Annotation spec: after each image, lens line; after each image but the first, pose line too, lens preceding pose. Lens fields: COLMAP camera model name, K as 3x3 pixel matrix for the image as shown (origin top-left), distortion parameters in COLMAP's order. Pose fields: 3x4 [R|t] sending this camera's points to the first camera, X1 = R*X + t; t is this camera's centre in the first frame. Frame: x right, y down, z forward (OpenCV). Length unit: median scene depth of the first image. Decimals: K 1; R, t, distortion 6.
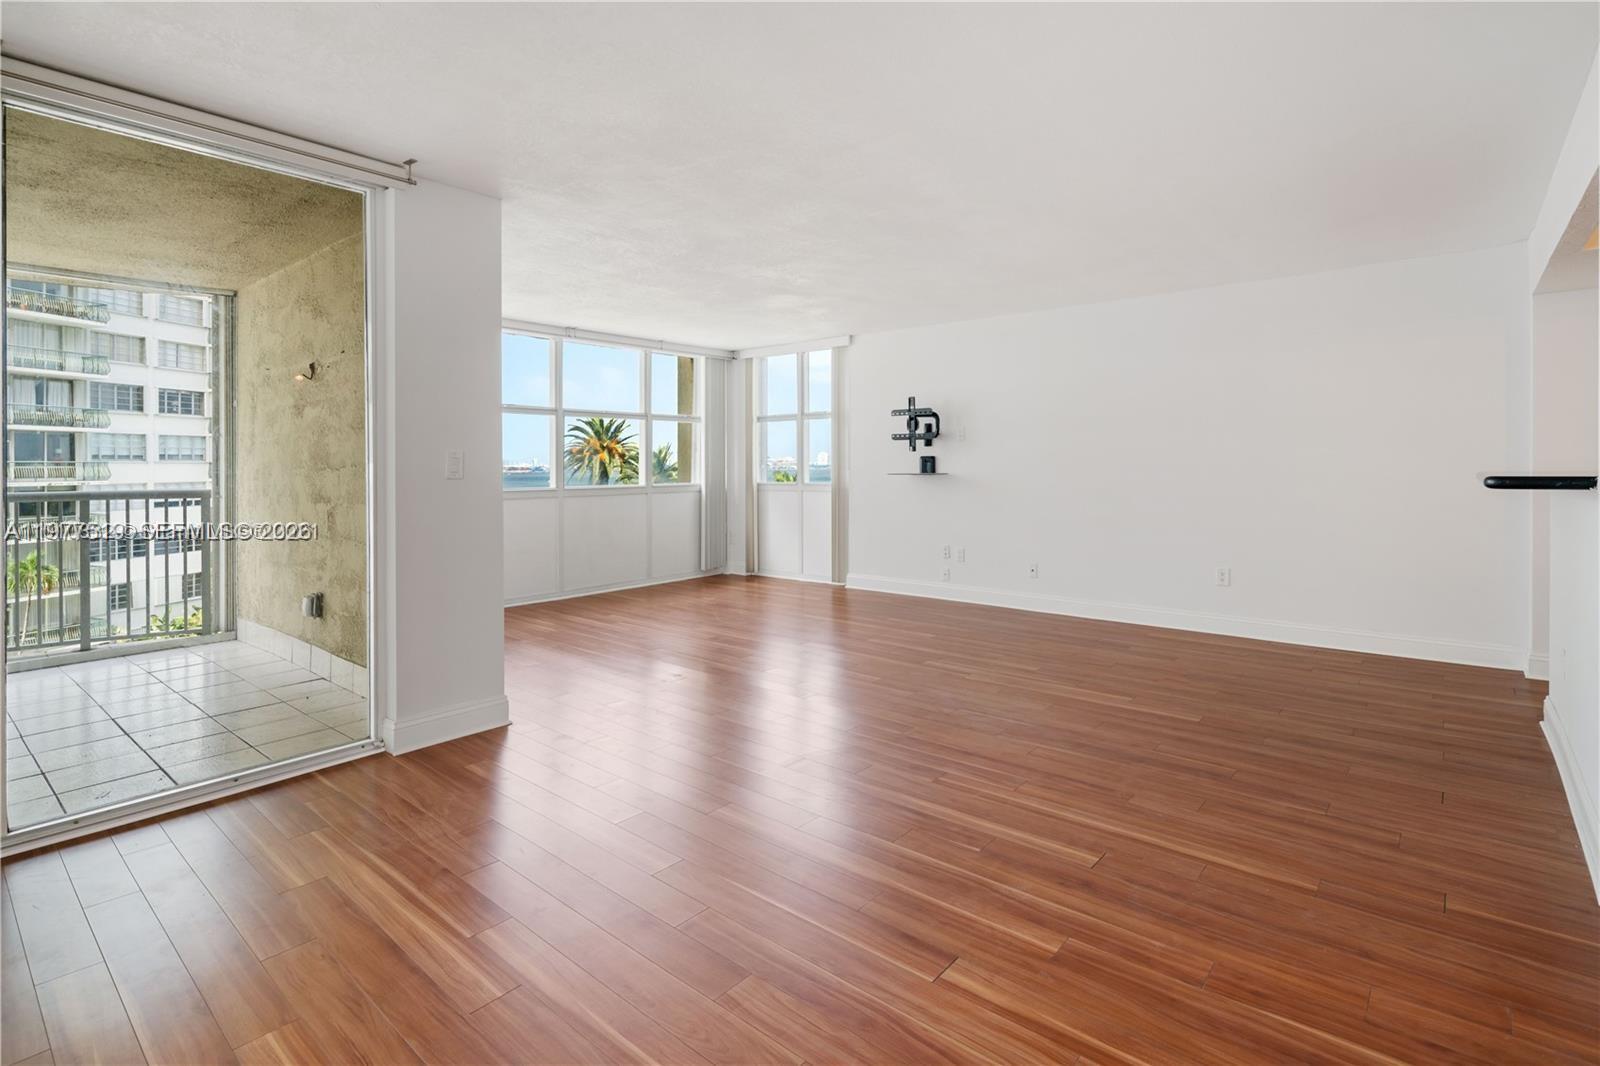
lens RADIAL K [[777.5, 0, 786.6], [0, 777.5, 462.5], [0, 0, 1]] dist [0.003465, -0.002326]
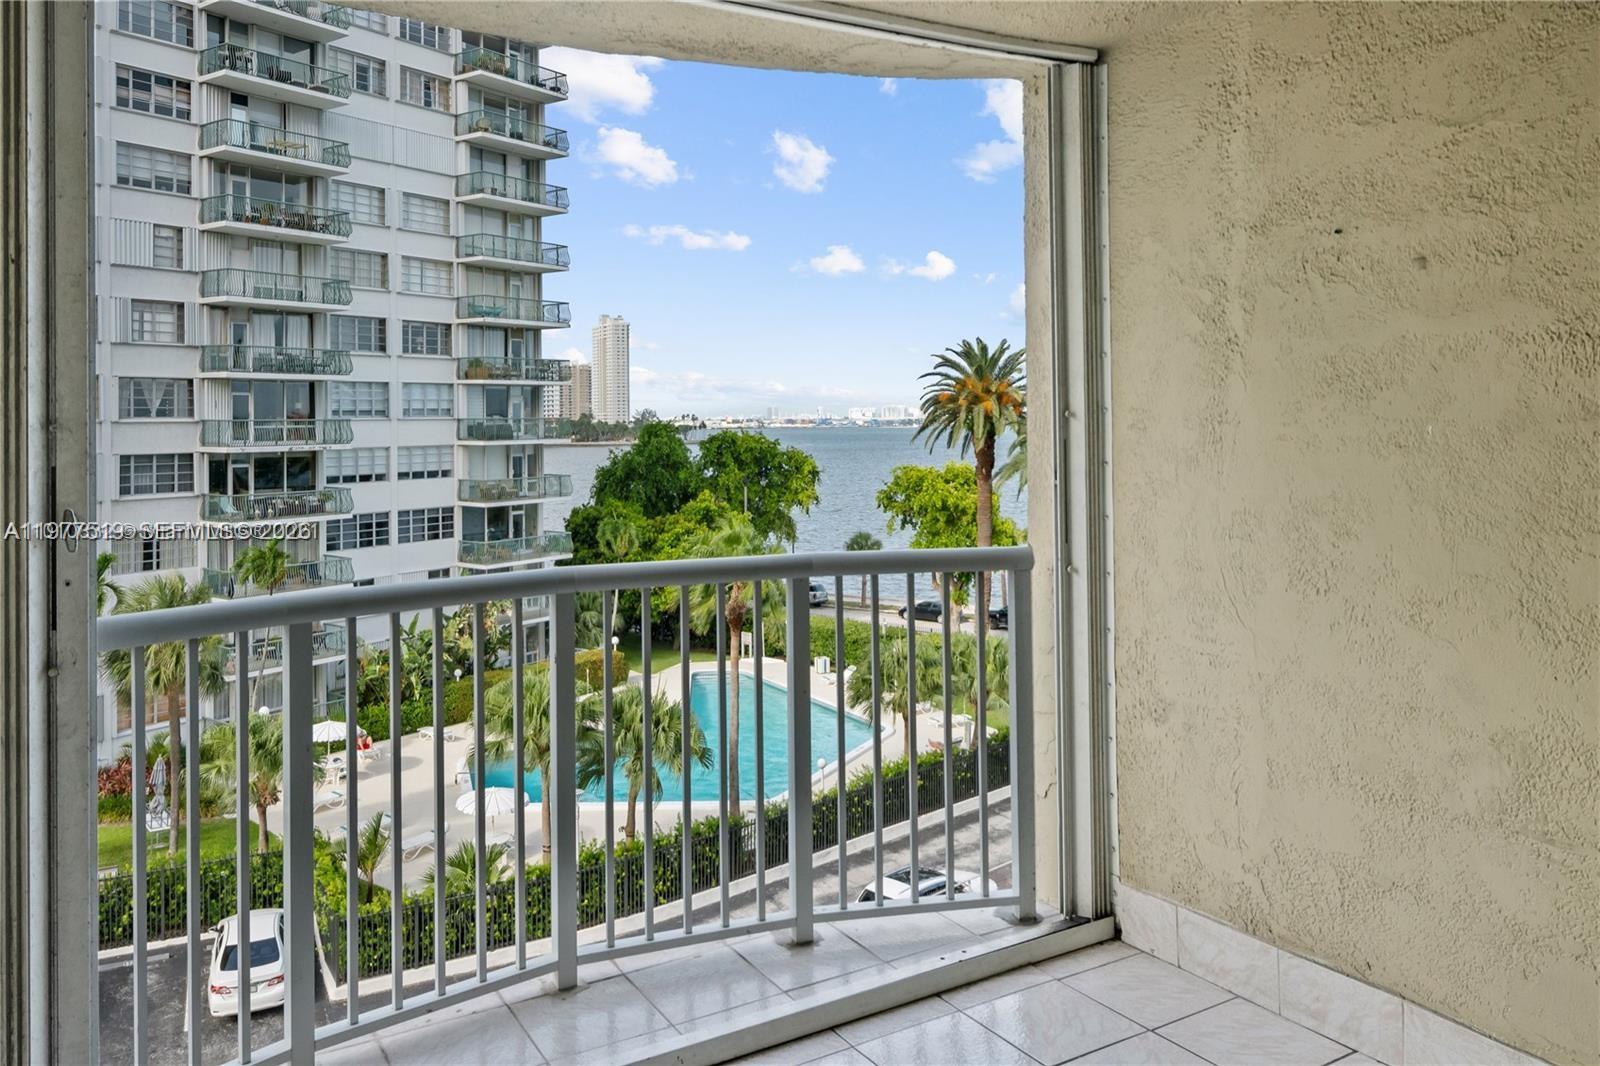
lens RADIAL K [[1203.2, 0, 789.0], [0, 1203.2, 394.2], [0, 0, 1]] dist [0.009592, -0.010452]
pose [[0.940732, -0.011574, -0.338954, -0.619323], [0.006601, 0.999853, -0.015821, -0.034296], [0.339087, 0.012646, 0.940670, 0.357541]]
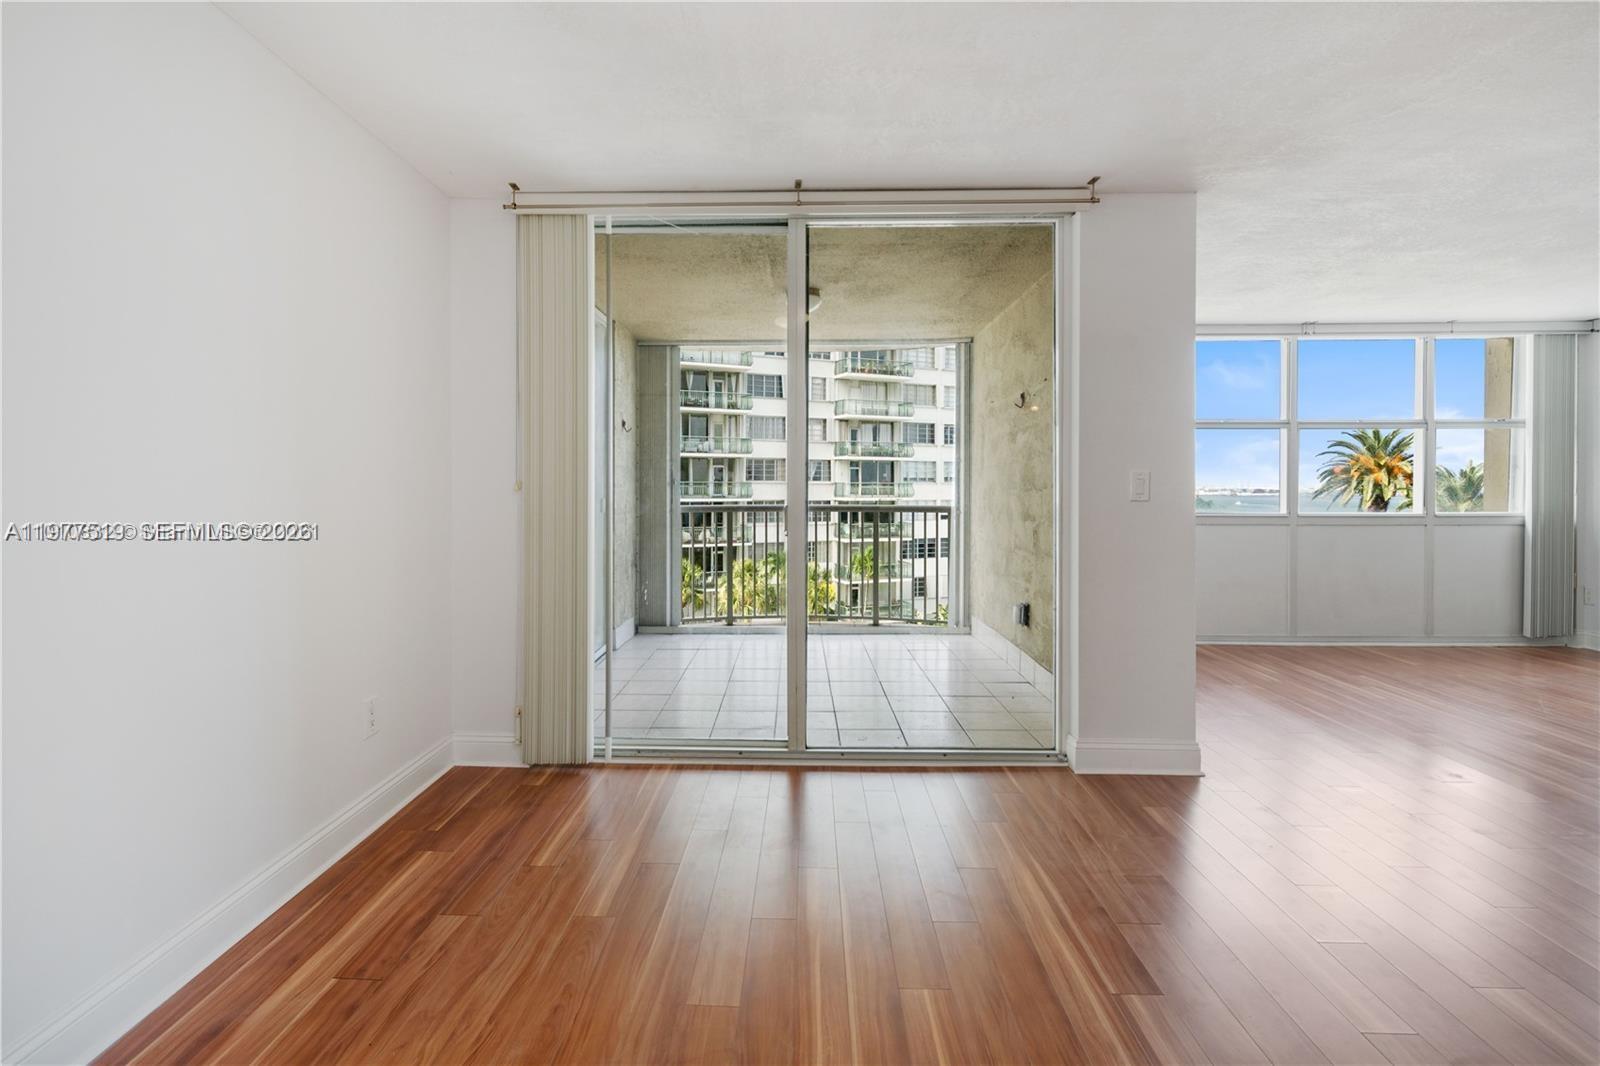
lens RADIAL K [[777.5, 0, 778.0], [0, 777.5, 489.5], [0, 0, 1]] dist [0.003465, -0.002326]
pose [[0.627745, 0.007339, -0.778385, 0.021386], [-0.001832, 0.999967, 0.007951, -0.000045], [0.778417, -0.003565, 0.627737, 0.036305]]
